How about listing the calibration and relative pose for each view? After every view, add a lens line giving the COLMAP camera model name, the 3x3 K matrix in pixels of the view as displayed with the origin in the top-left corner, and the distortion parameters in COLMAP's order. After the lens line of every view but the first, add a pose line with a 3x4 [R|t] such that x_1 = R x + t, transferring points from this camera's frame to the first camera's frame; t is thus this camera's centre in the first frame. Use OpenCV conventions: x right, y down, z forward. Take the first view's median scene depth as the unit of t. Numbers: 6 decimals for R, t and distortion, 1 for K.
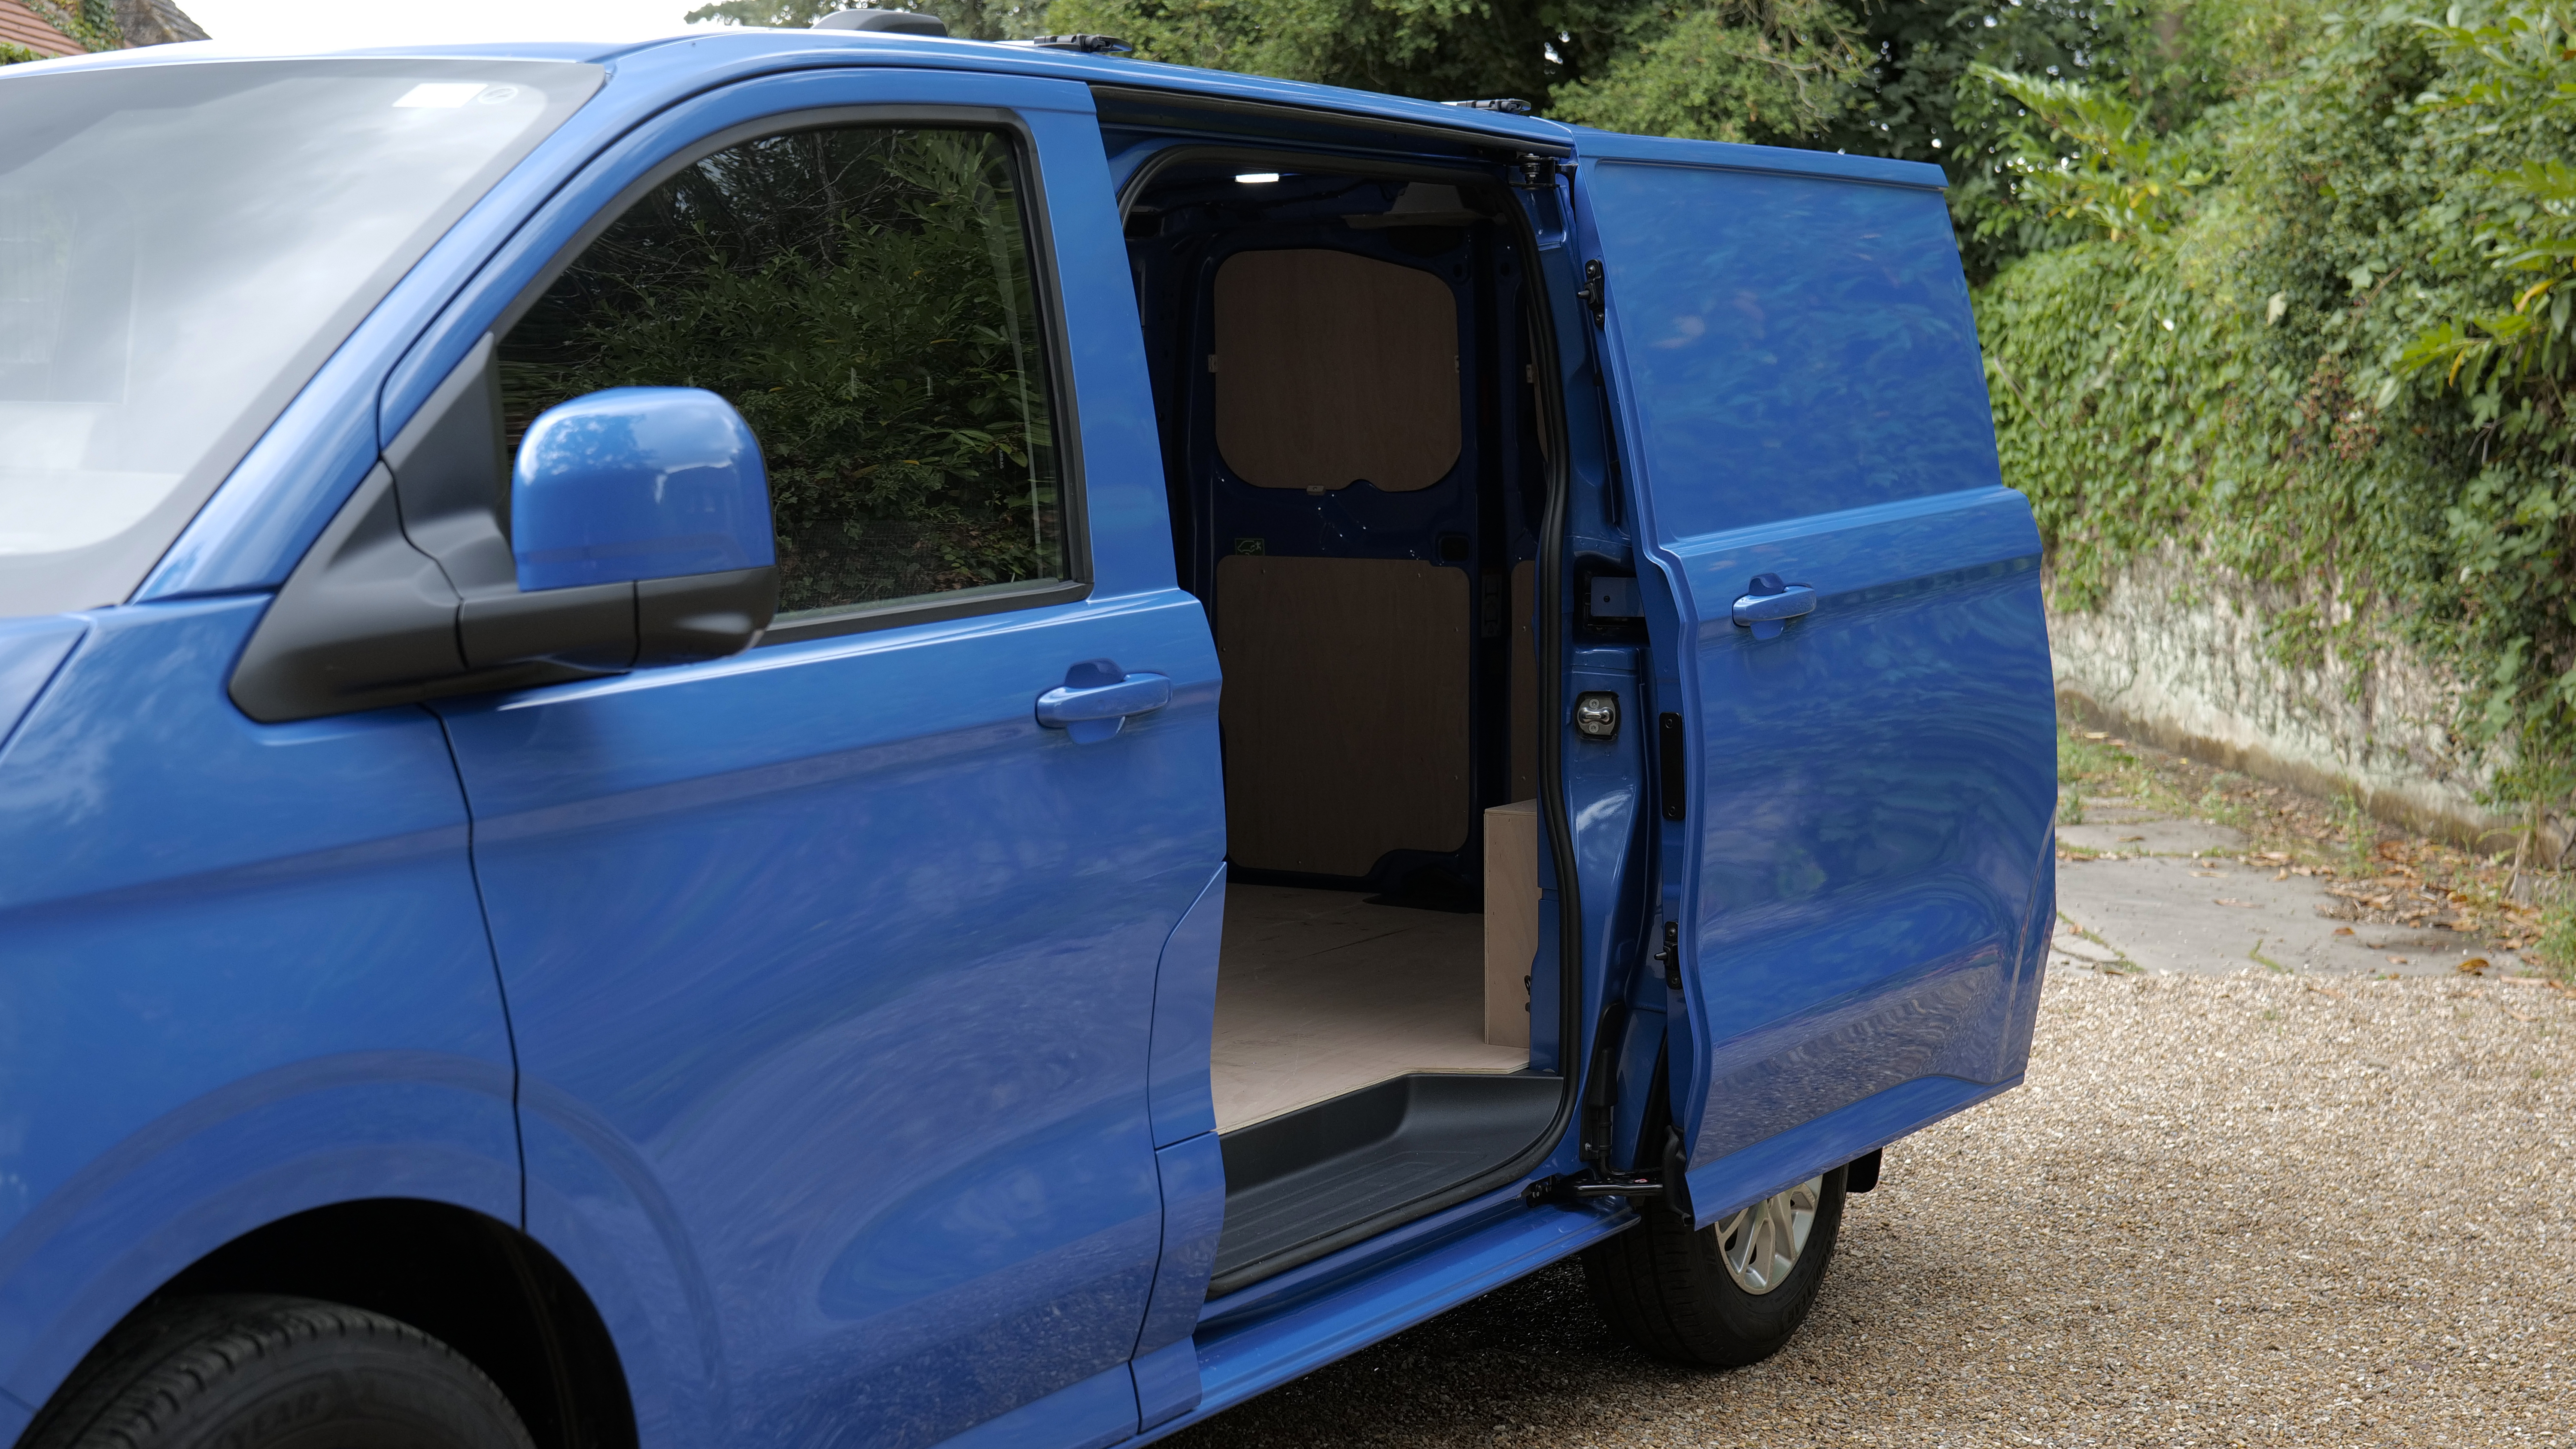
lens RADIAL K [[3667.2, 0, 1288.0], [0, 3667.2, 724.5], [0, 0, 1]] dist [-0.013861, 0.071677]
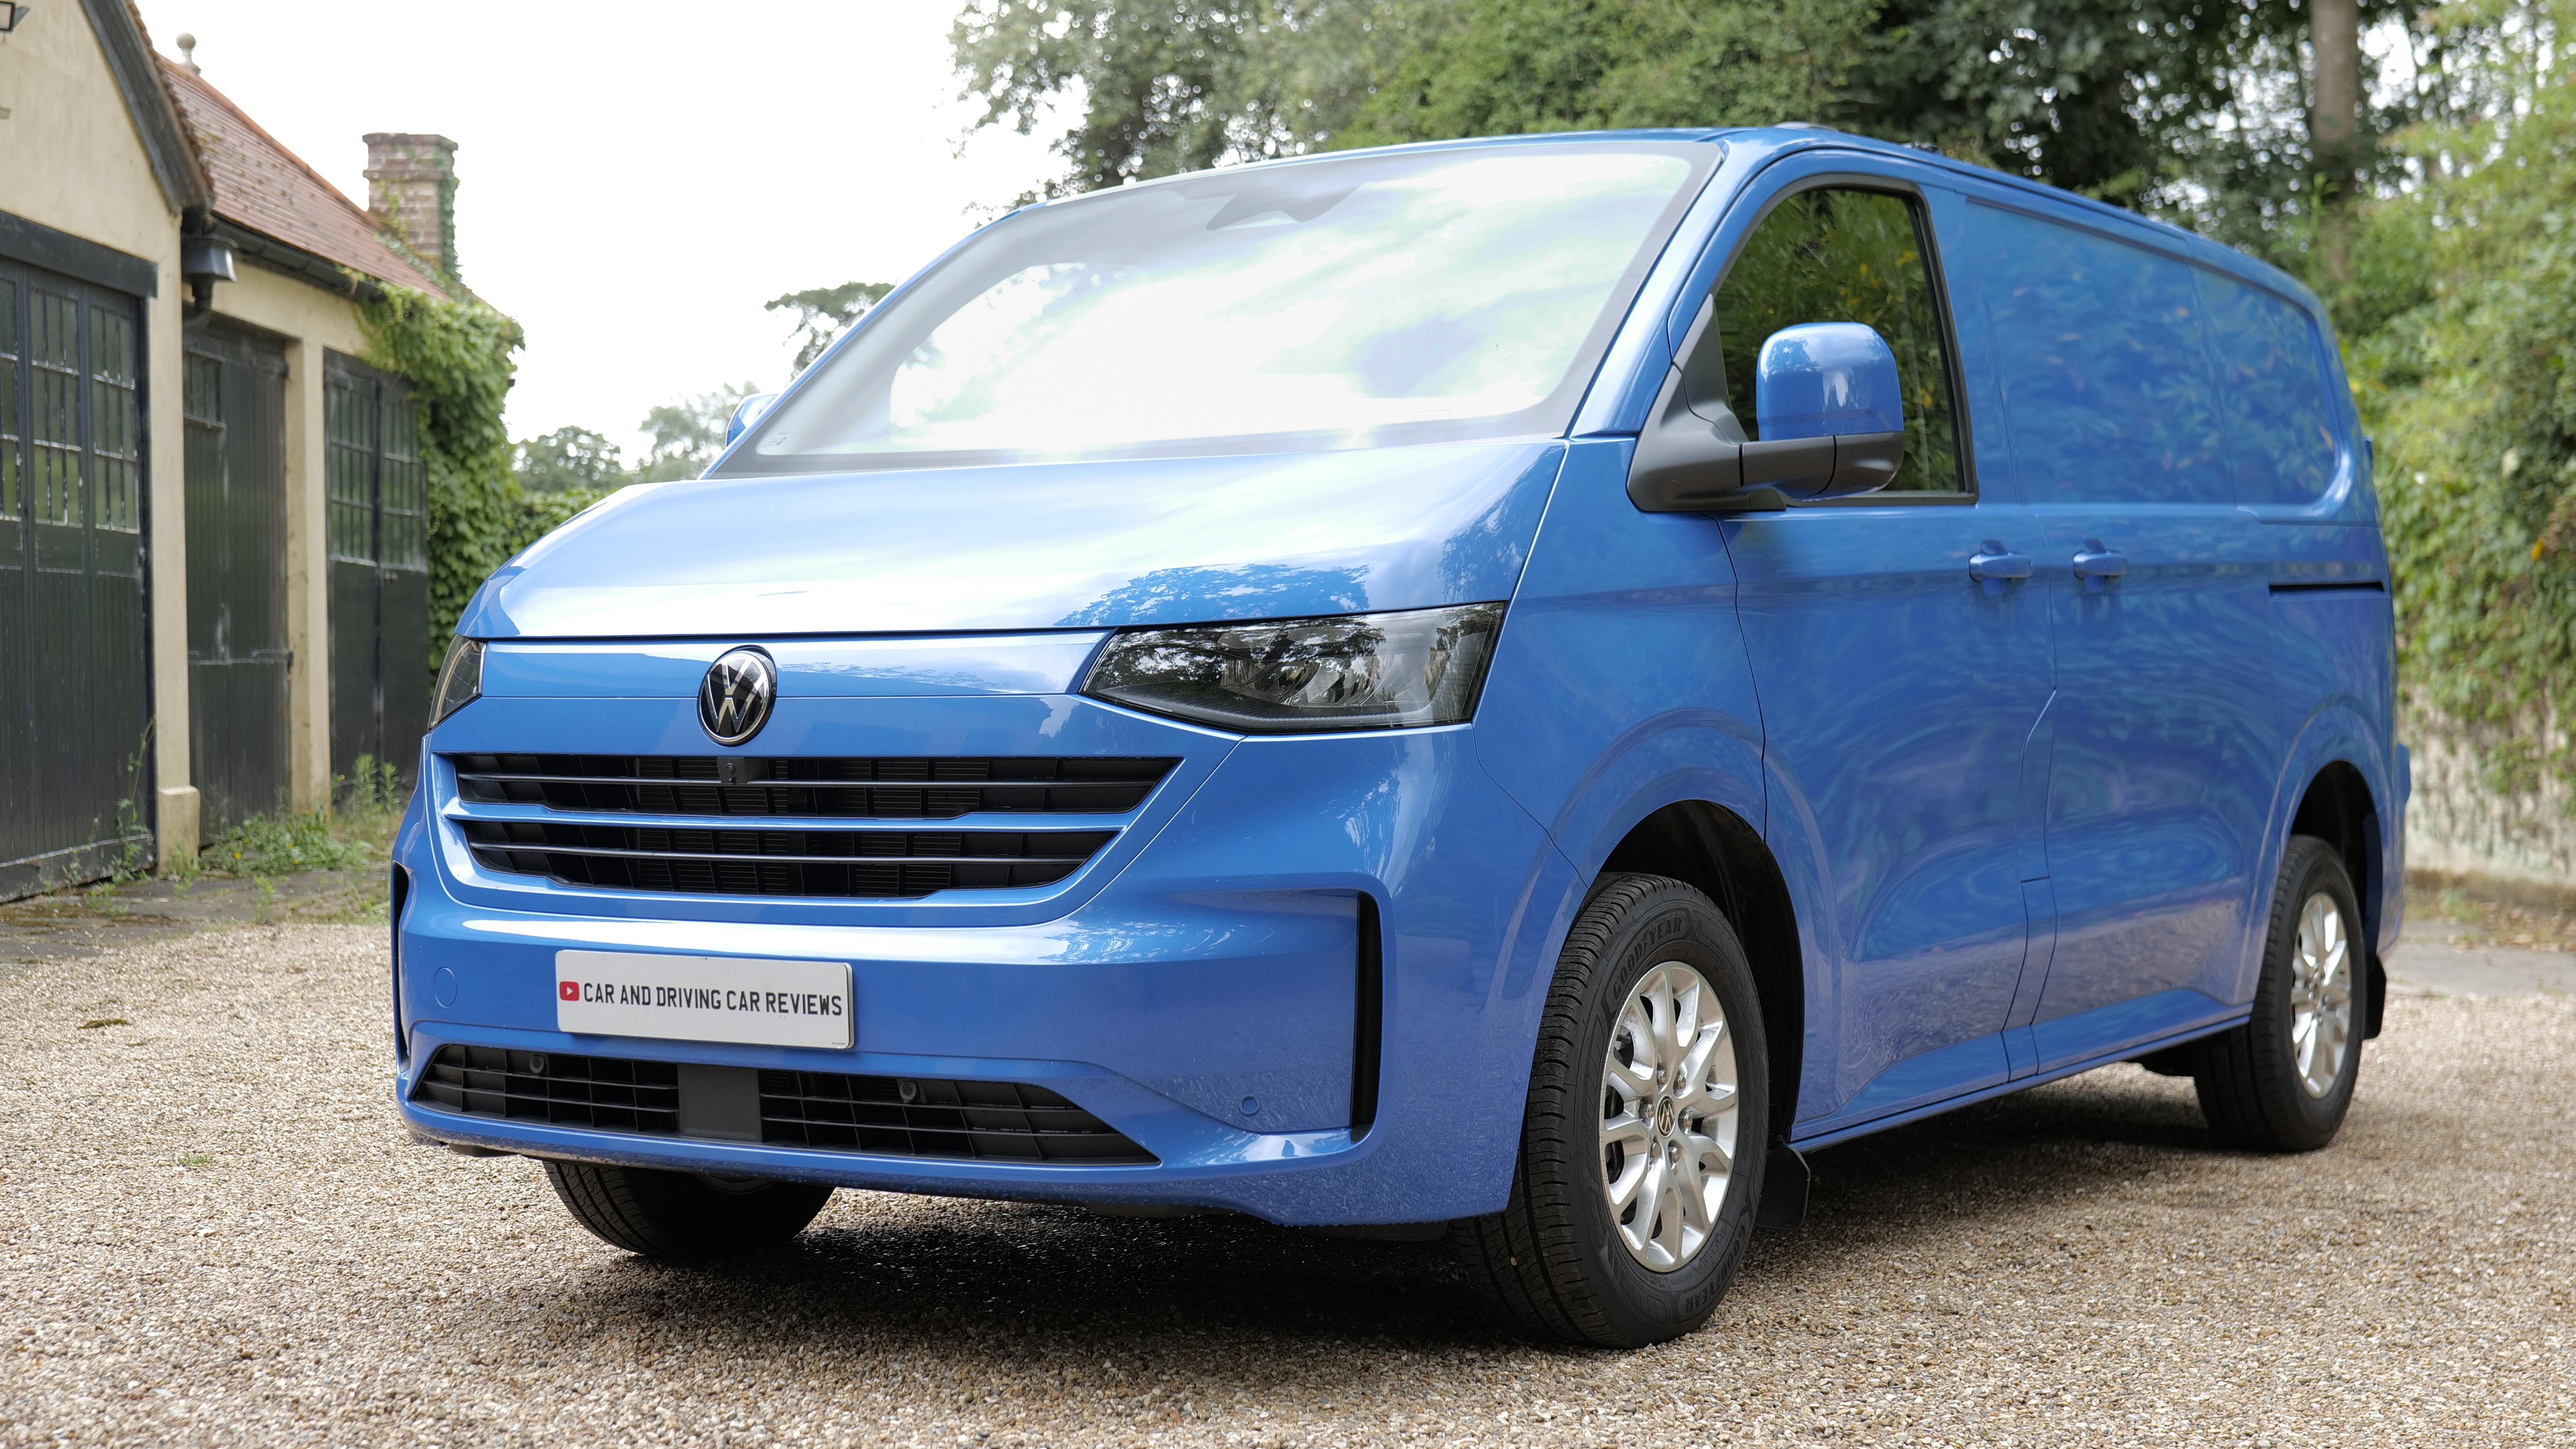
lens RADIAL K [[3833.3, 0, 1288.0], [0, 3833.3, 724.5], [0, 0, 1]] dist [0.100172, -0.054985]
pose [[0.999780, -0.010872, 0.017927, -0.126131], [0.012444, 0.995863, -0.090013, 0.066665], [-0.016874, 0.090216, 0.995779, -0.189791]]
